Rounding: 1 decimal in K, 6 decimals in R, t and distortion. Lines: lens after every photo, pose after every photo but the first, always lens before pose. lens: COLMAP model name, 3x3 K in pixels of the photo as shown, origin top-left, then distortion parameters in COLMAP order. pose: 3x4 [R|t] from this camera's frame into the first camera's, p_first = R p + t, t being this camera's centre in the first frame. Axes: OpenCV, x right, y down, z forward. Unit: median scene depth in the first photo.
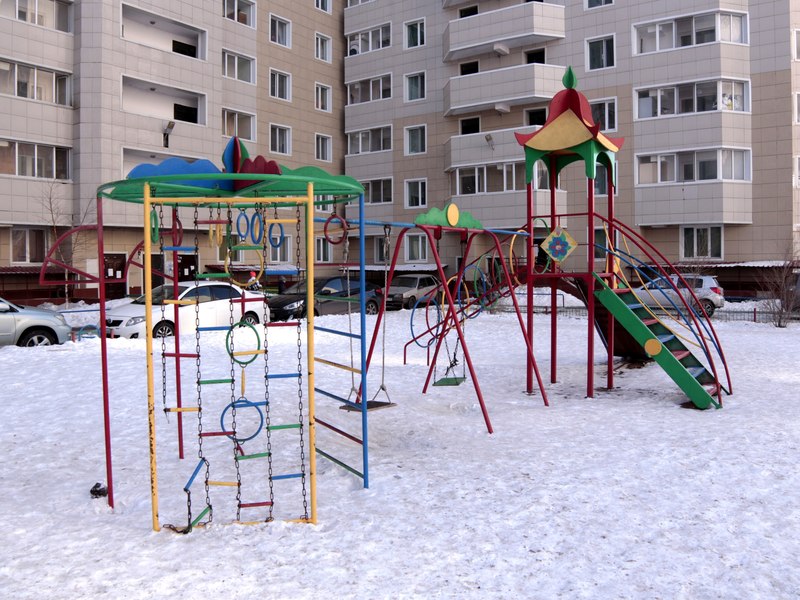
lens RADIAL K [[598.0, 0, 399.2], [0, 598.0, 292.6], [0, 0, 1]] dist [-0.084568, 0.021684]
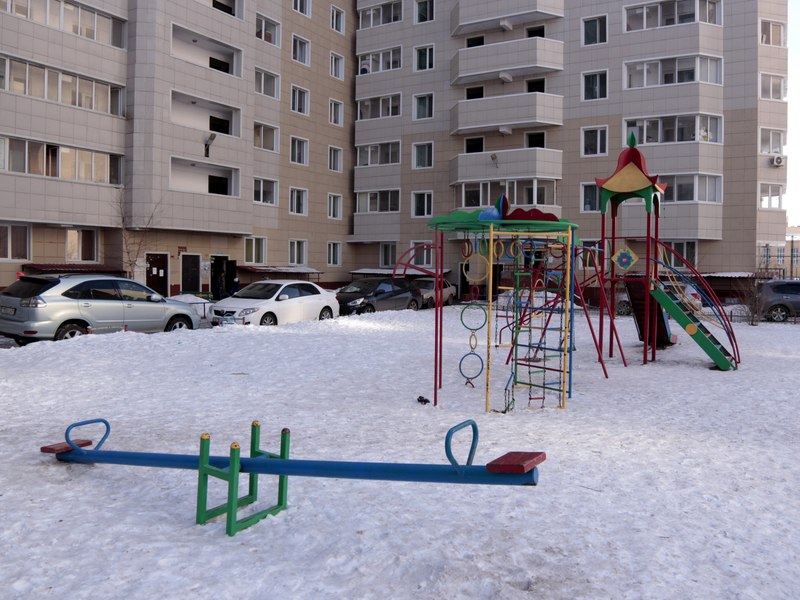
lens RADIAL K [[598.0, 0, 399.9], [0, 598.0, 299.8], [0, 0, 1]] dist [-0.084568, 0.021684]
pose [[0.997332, 0.016157, 0.071193, -0.111629], [-0.016495, 0.999855, 0.004162, 0.006815], [-0.071116, -0.005325, 0.997454, -0.114129]]
